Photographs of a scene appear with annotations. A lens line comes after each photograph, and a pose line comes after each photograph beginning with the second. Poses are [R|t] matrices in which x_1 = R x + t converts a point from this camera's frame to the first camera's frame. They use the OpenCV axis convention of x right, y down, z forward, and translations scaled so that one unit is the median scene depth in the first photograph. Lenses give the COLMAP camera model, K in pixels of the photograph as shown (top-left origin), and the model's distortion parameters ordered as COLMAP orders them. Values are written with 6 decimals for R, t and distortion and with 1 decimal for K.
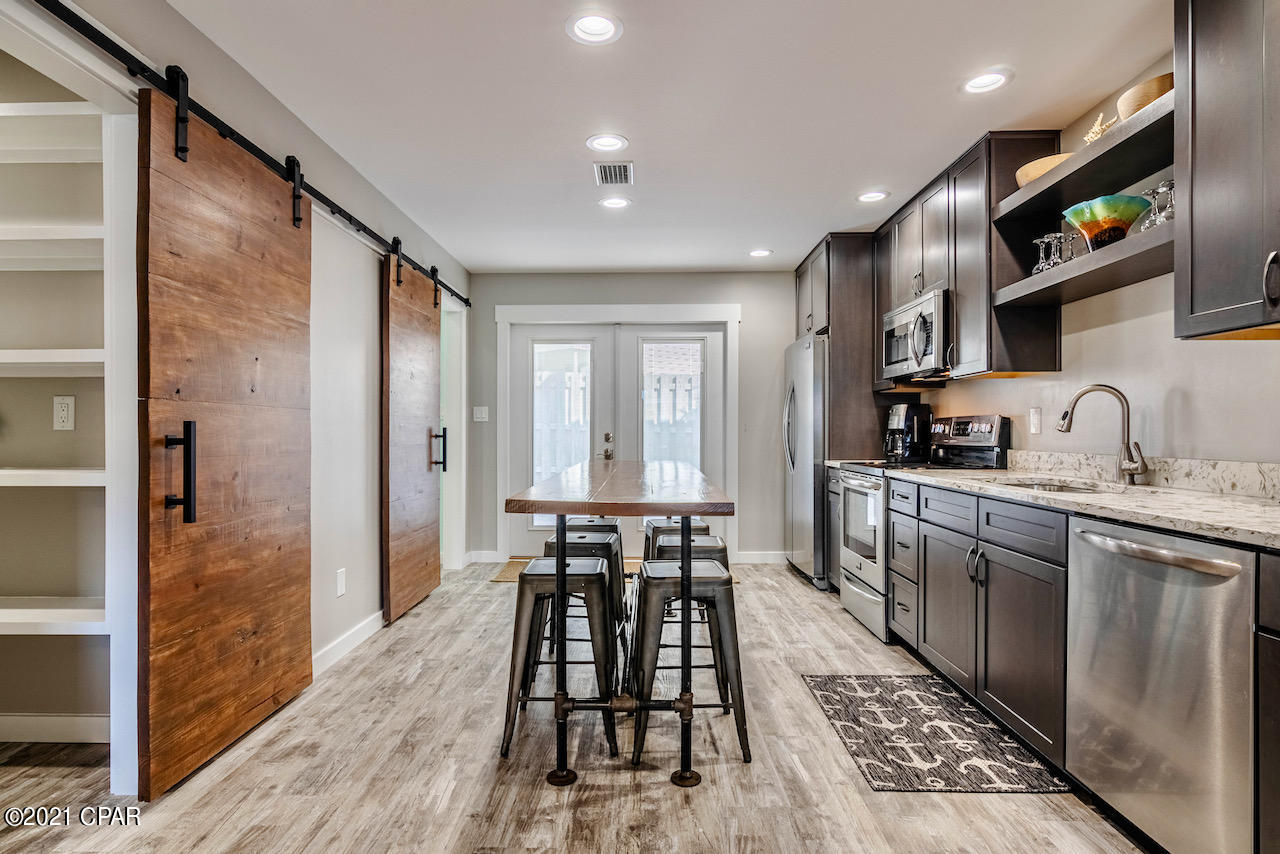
lens RADIAL K [[664.3, 0, 632.9], [0, 664.3, 431.0], [0, 0, 1]] dist [-0.005706, -0.000444]
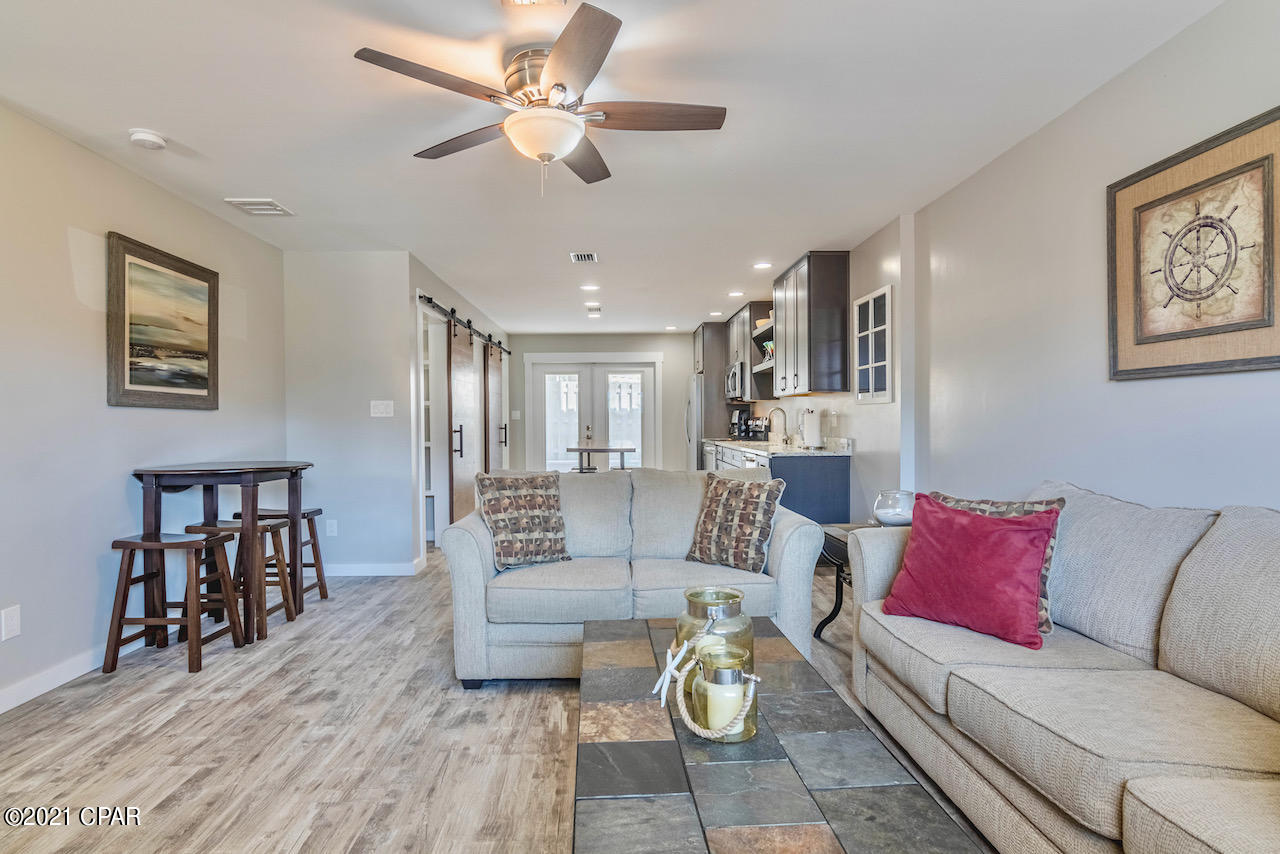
lens RADIAL K [[655.5, 0, 630.9], [0, 655.5, 424.6], [0, 0, 1]] dist [-0.001656, 0.001828]
pose [[0.998777, -0.013097, 0.047667, -0.015189], [0.012679, 0.999879, 0.009063, -0.022698], [-0.047780, -0.008448, 0.998822, -1.180488]]
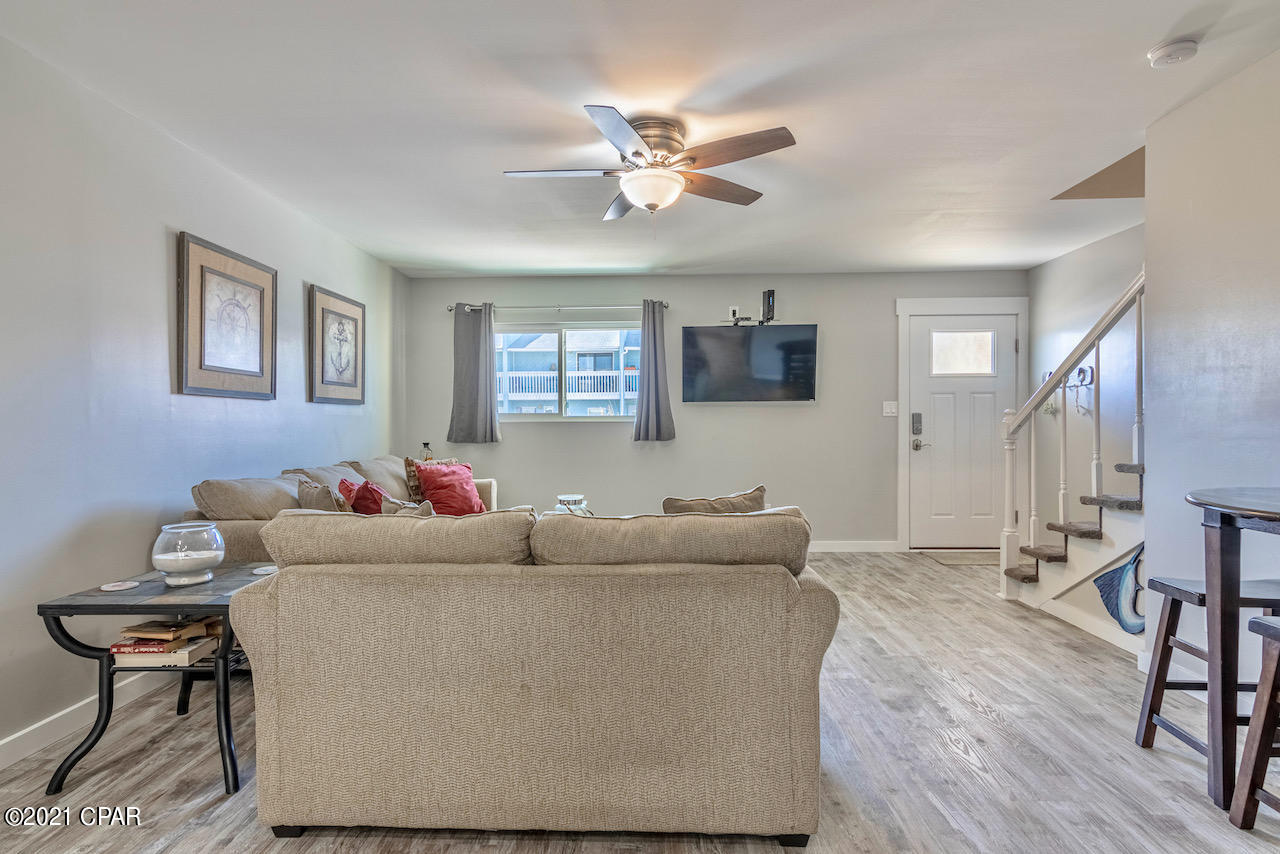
lens RADIAL K [[655.5, 0, 630.9], [0, 655.5, 424.6], [0, 0, 1]] dist [-0.001656, 0.001828]
pose [[-0.999842, 0.001996, 0.017660, -0.054408], [0.001963, 0.999996, -0.001907, -0.015102], [-0.017664, -0.001872, -0.999842, 0.363912]]
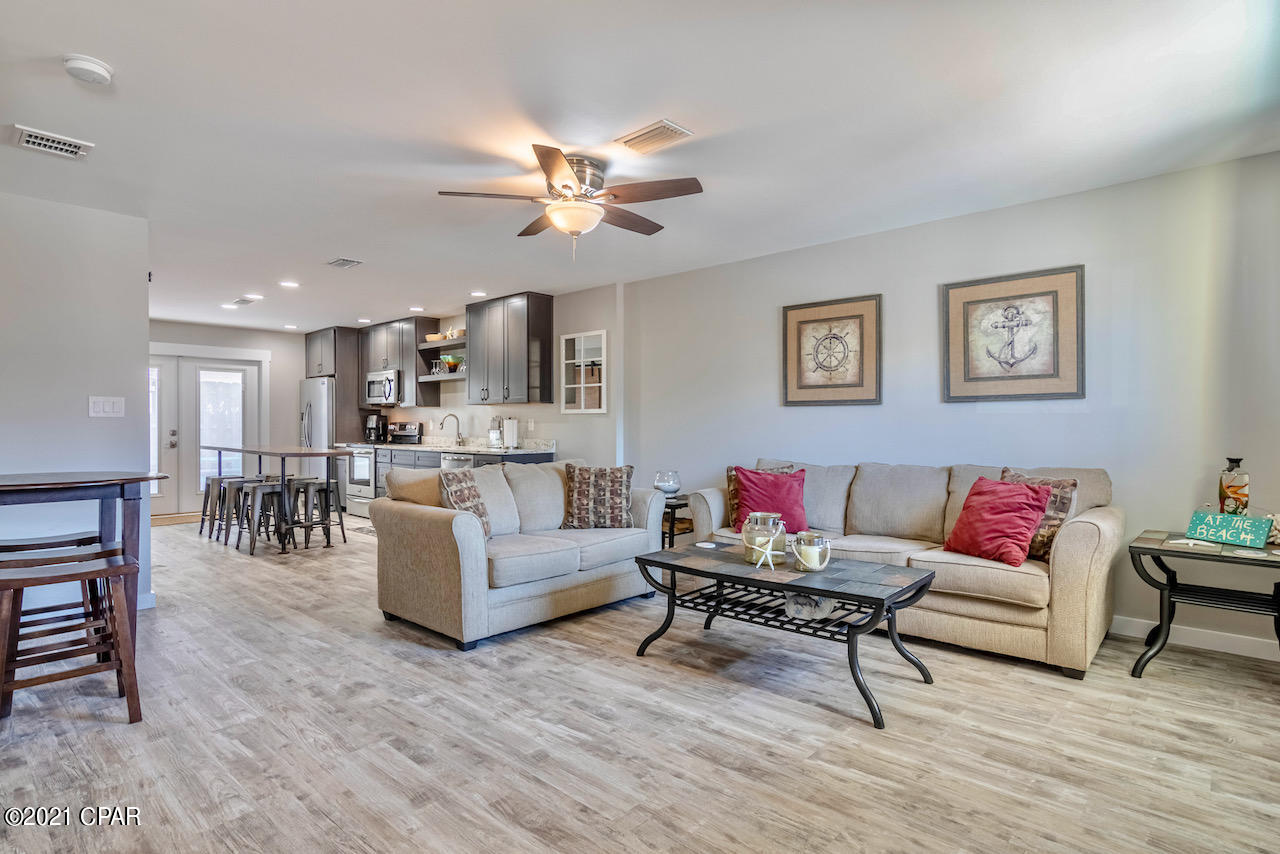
lens RADIAL K [[655.5, 0, 630.9], [0, 655.5, 424.6], [0, 0, 1]] dist [-0.001656, 0.001828]
pose [[0.663855, -0.004186, 0.747850, -0.725750], [0.000808, 0.999988, 0.004880, -0.024888], [-0.747861, -0.002636, 0.663850, -1.175912]]
